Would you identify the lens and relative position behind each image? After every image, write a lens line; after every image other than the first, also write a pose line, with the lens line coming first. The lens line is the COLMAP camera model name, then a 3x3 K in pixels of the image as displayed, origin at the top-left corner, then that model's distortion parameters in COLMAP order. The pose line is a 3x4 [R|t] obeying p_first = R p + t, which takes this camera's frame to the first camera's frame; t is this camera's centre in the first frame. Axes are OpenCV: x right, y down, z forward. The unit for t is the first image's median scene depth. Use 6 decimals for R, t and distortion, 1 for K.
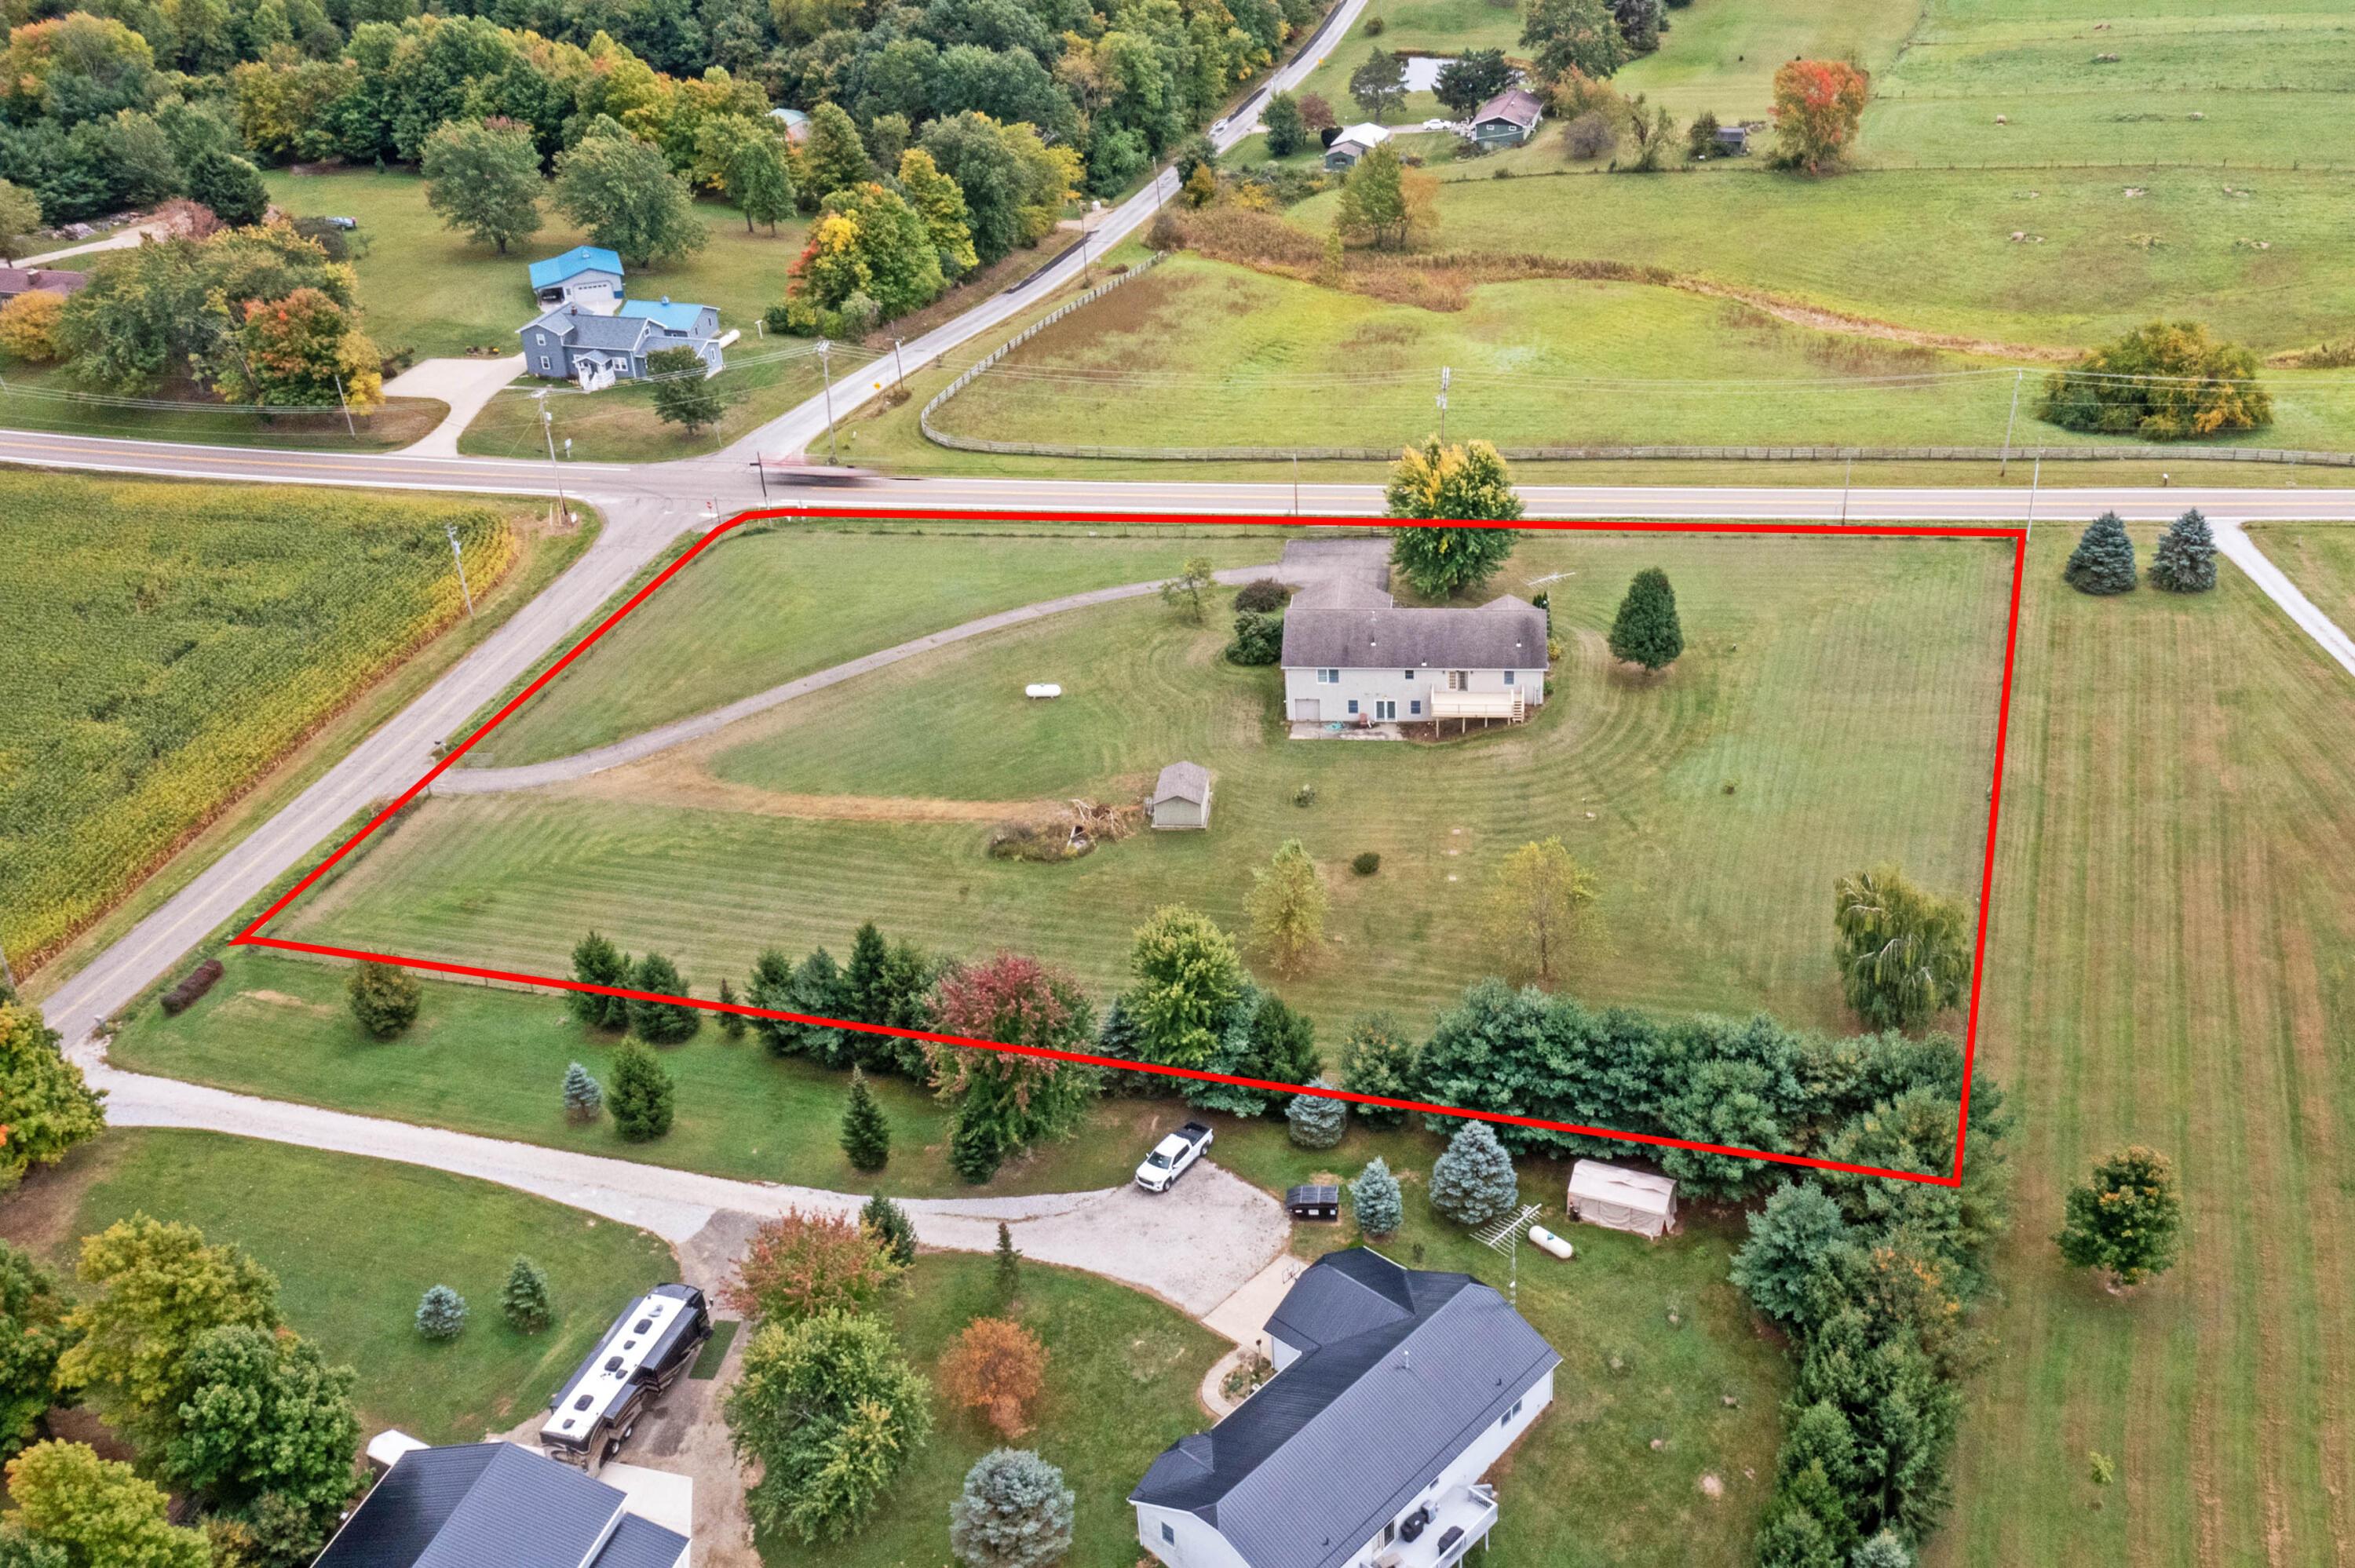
lens RADIAL K [[2336.8, 0, 1227.3], [0, 2336.8, 675.3], [0, 0, 1]] dist [0.017779, 0.018300]
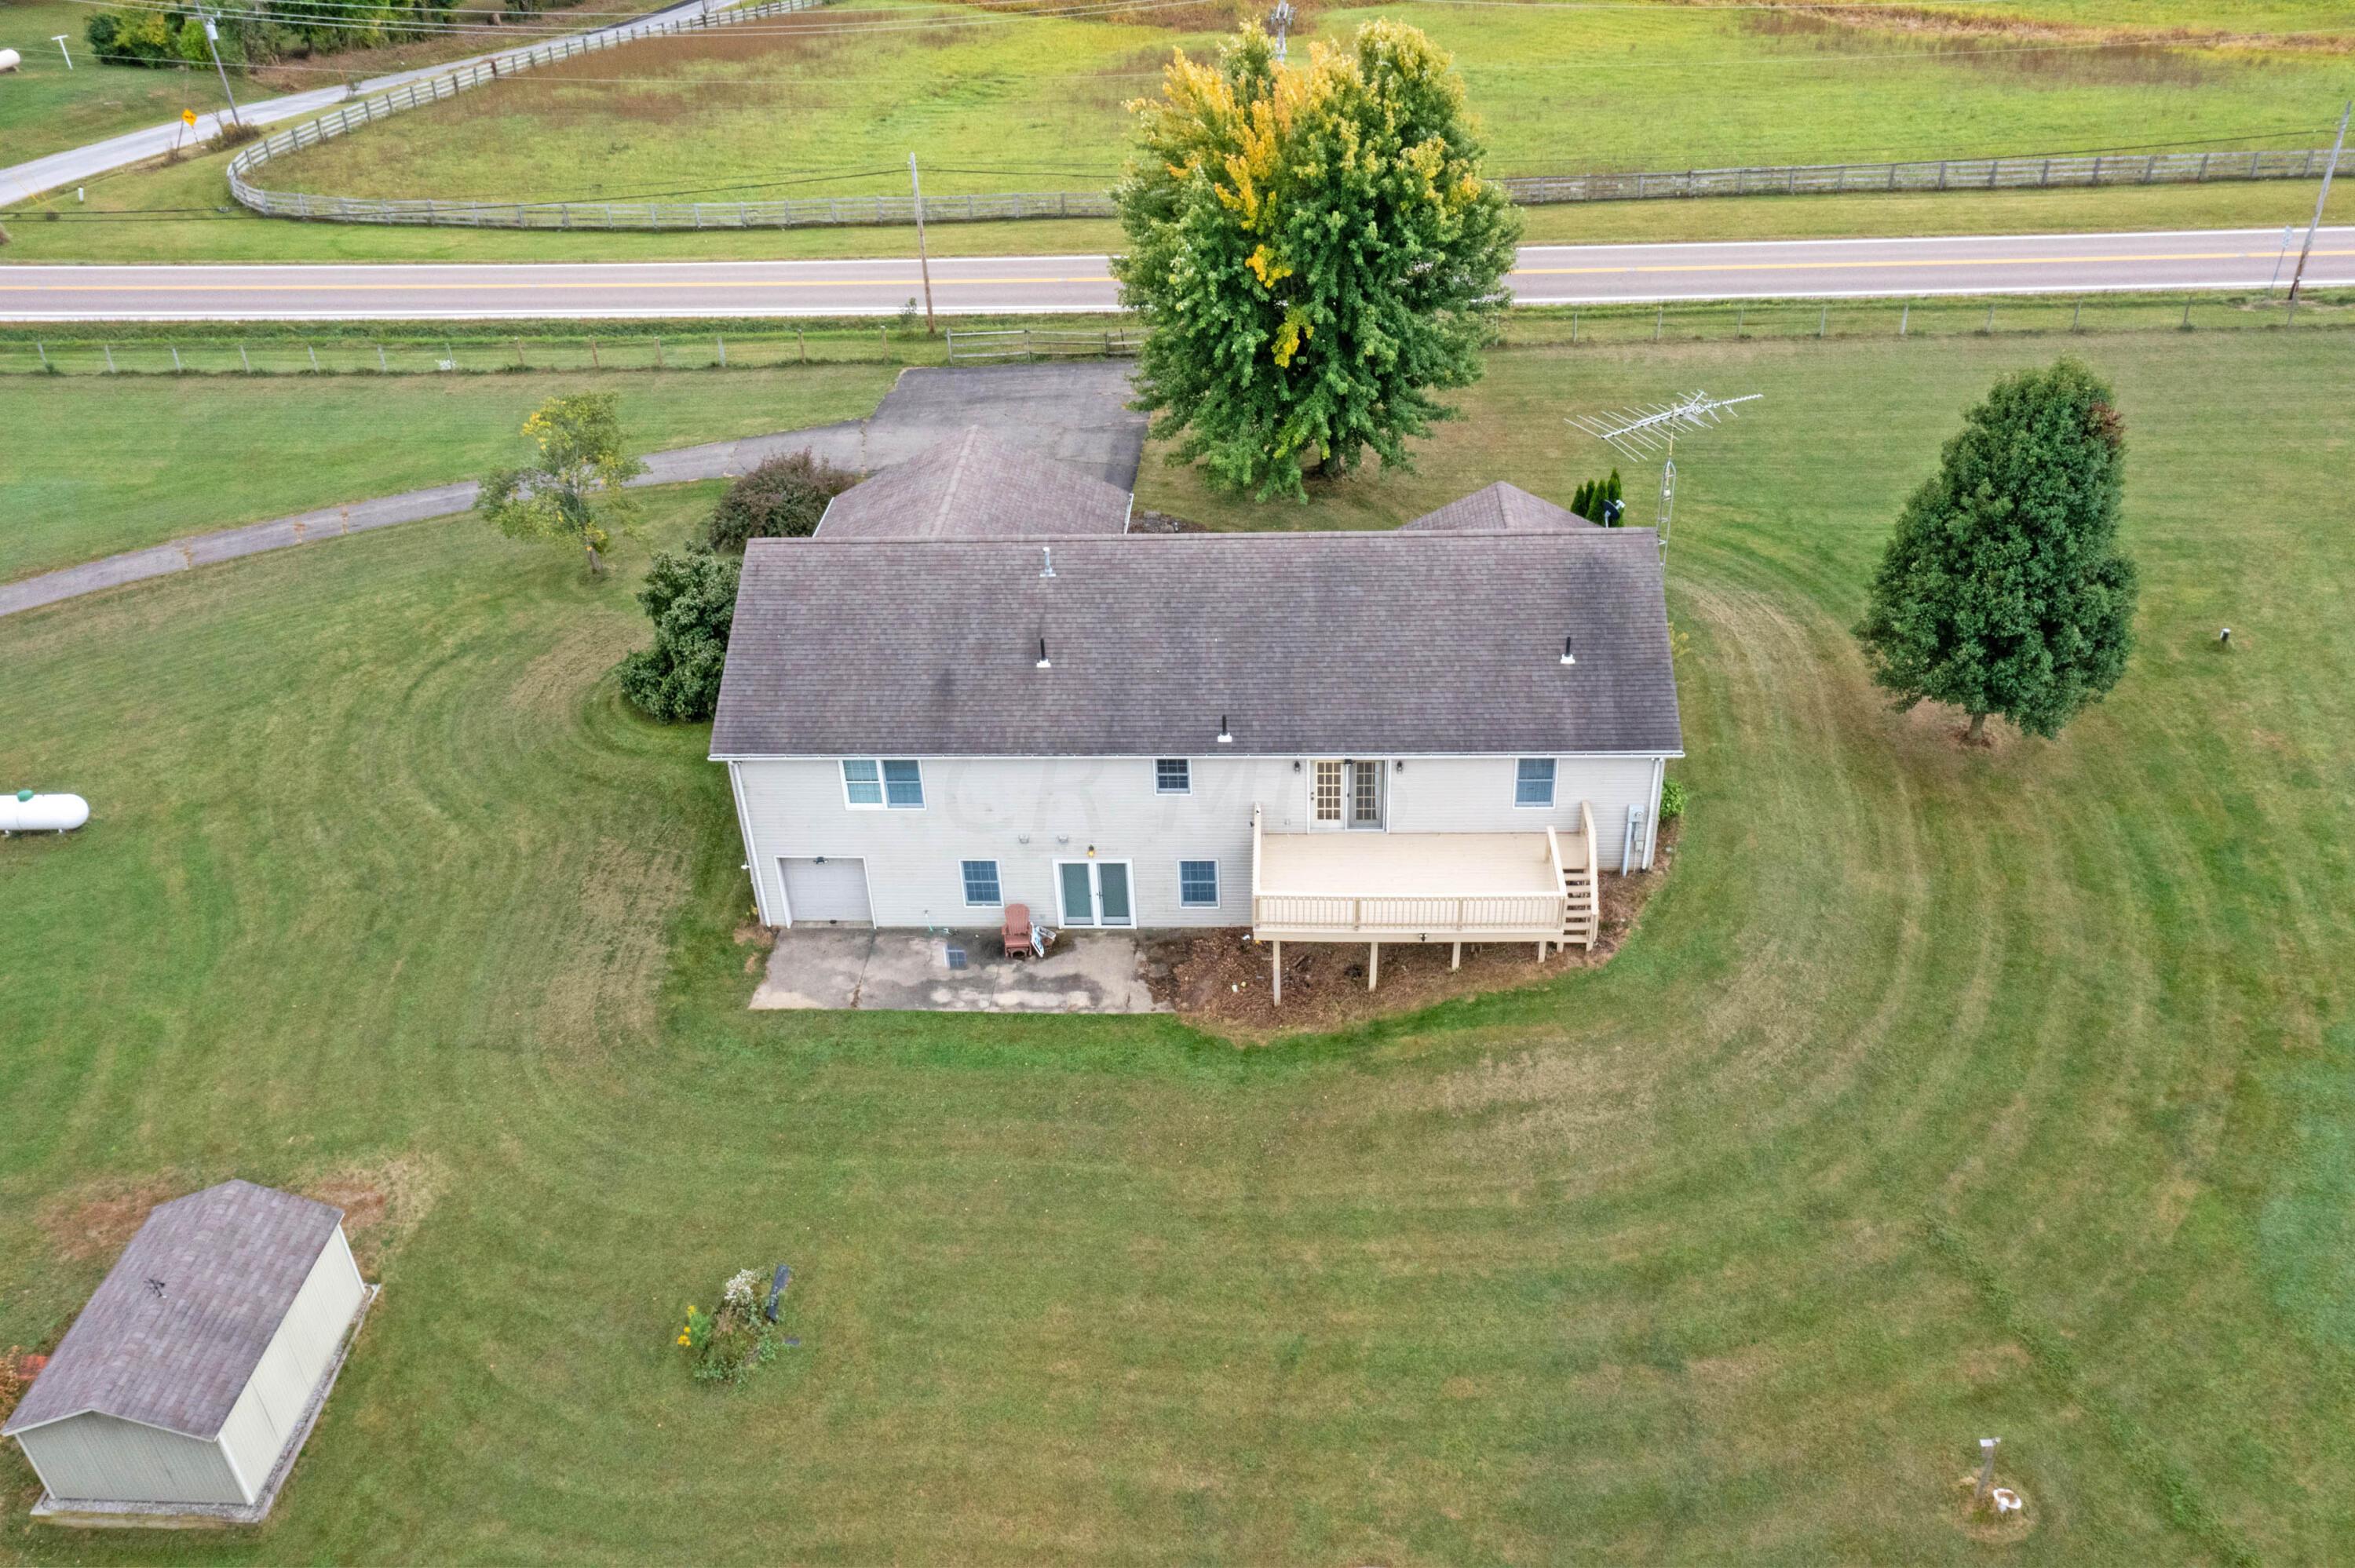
lens RADIAL K [[1919.3, 0, 1147.9], [0, 1919.3, 777.3], [0, 0, 1]] dist [0.009778, 0.005533]
pose [[0.999472, -0.019603, 0.025919, 0.067952], [0.017018, 0.995194, 0.096432, -0.021452], [-0.027685, -0.095940, 0.995002, 0.762470]]
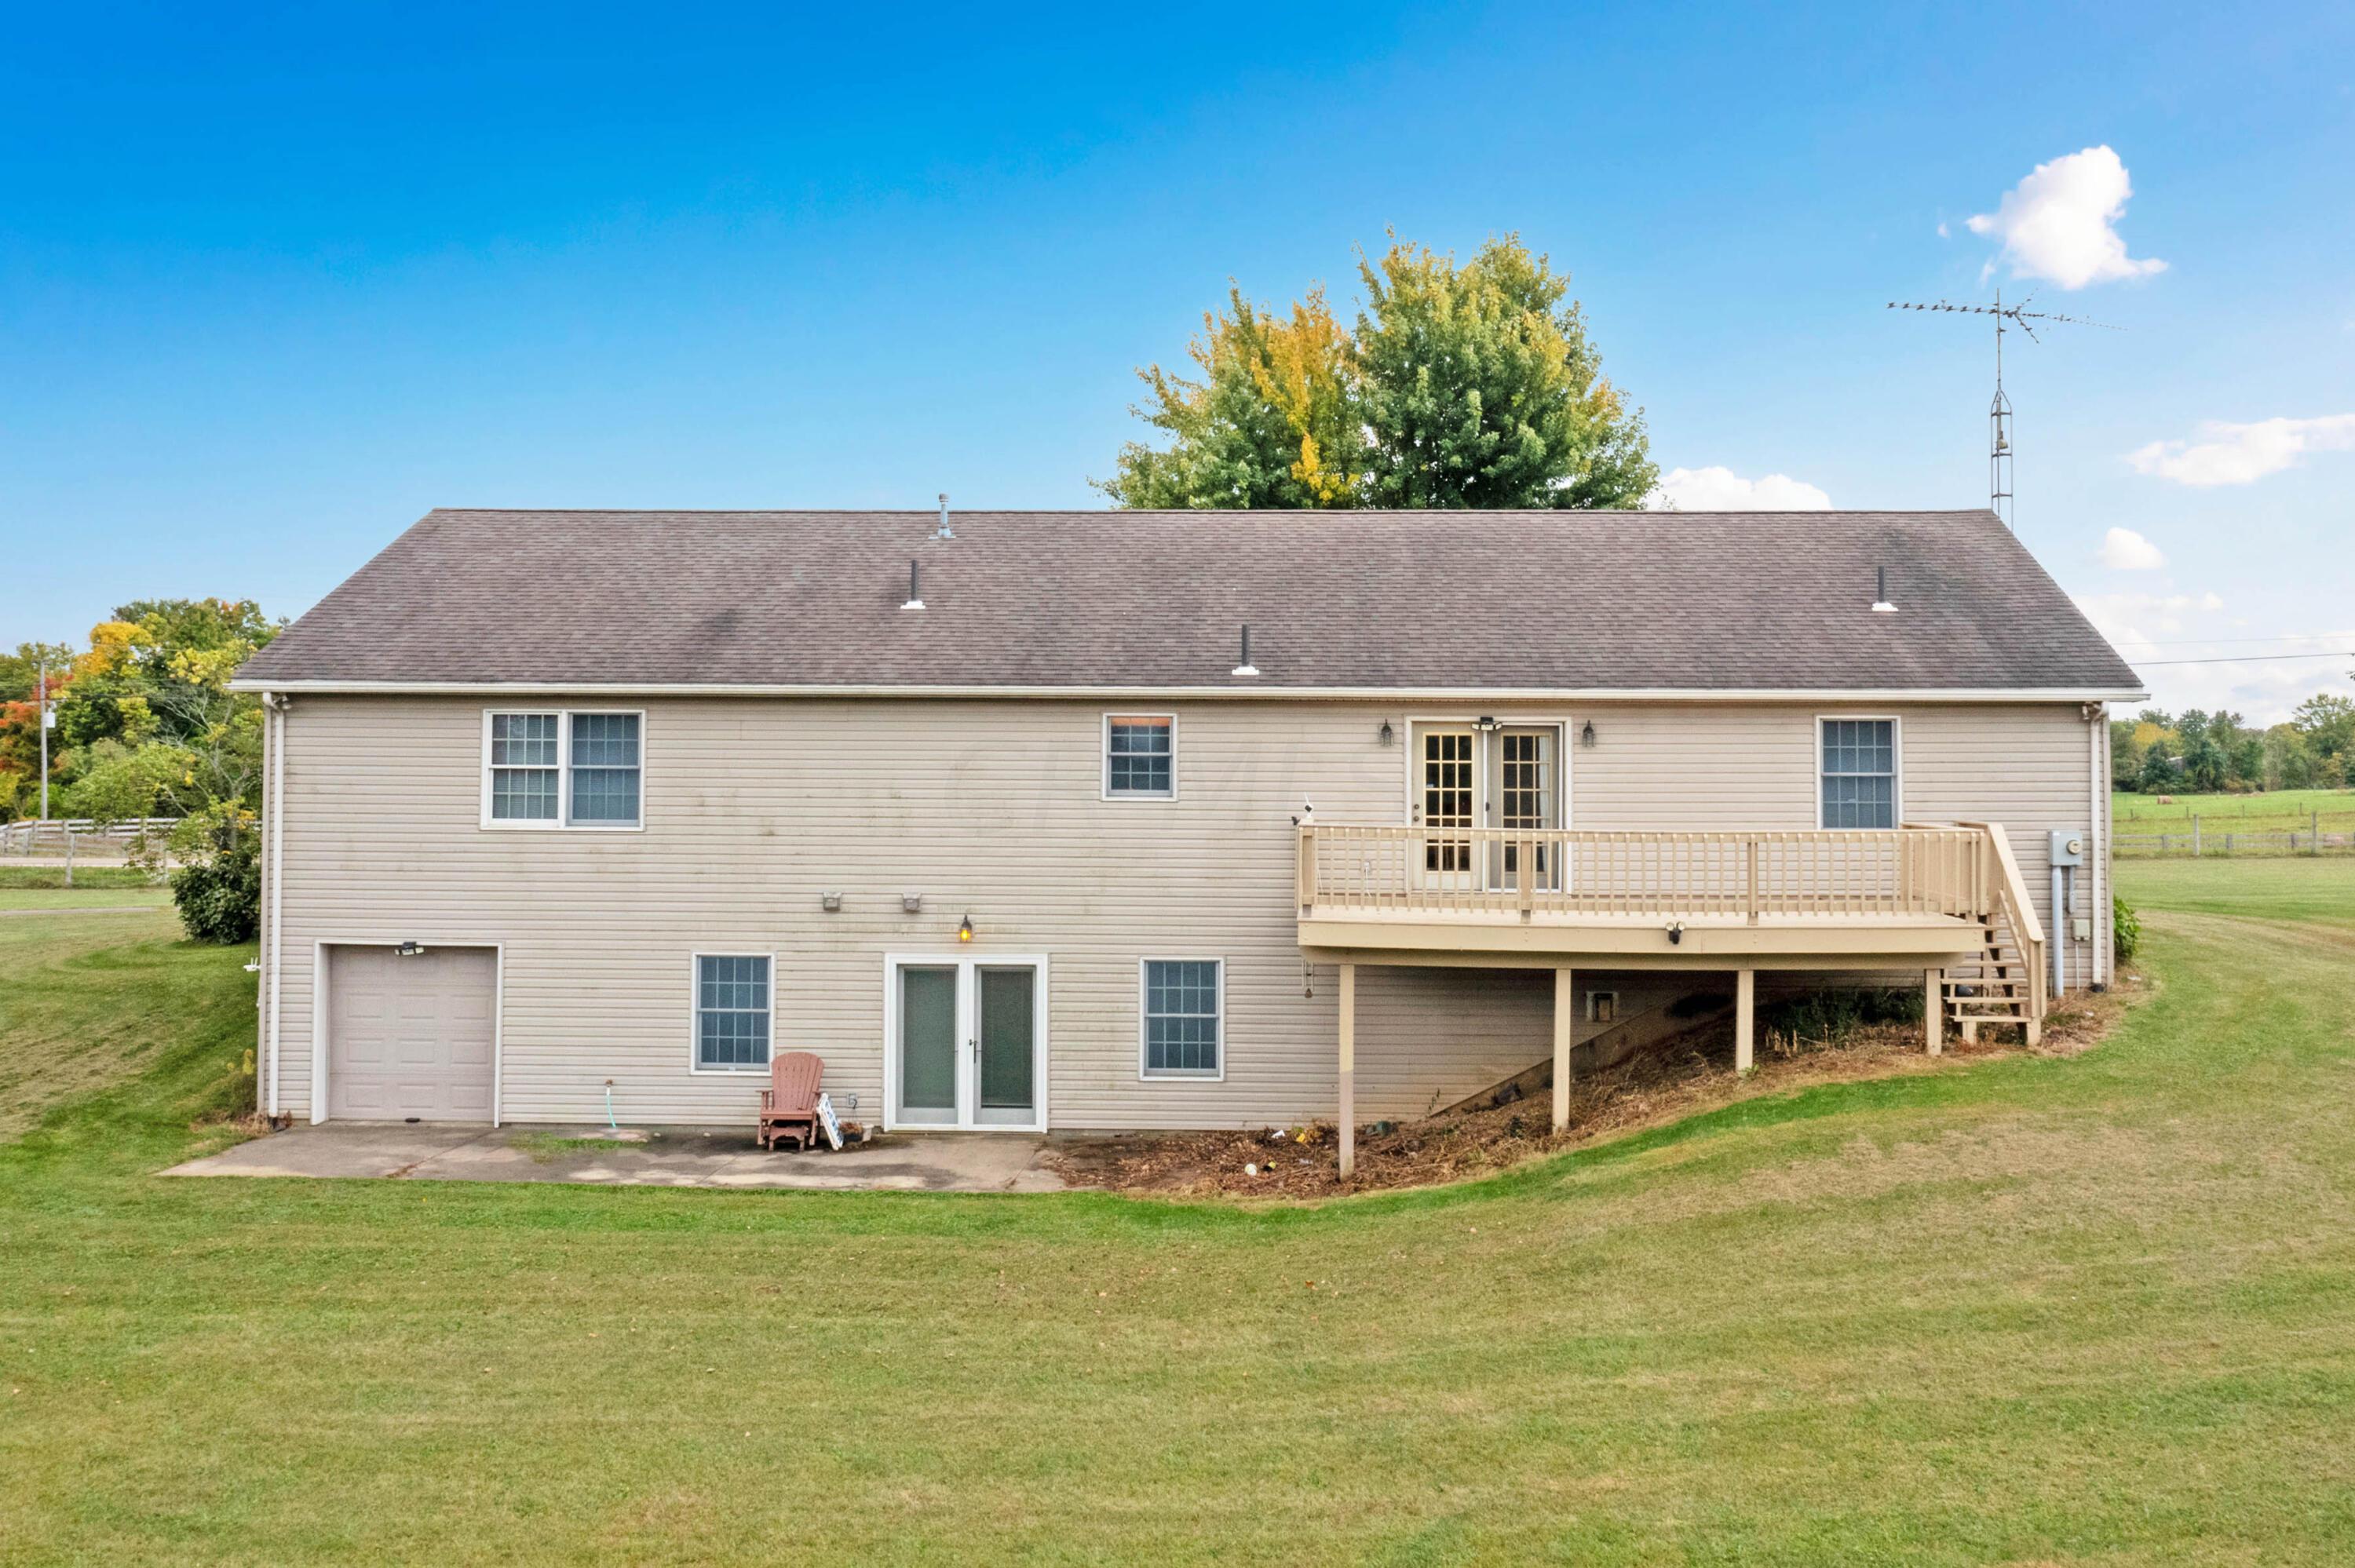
lens RADIAL K [[2129.1, 0, 1237.3], [0, 2129.1, 681.4], [0, 0, 1]] dist [0.003366, 0.000360]
pose [[0.997498, 0.049970, 0.050011, 0.075853], [-0.018445, 0.866846, -0.498235, 0.058448], [-0.068248, 0.496066, 0.865598, 0.873674]]
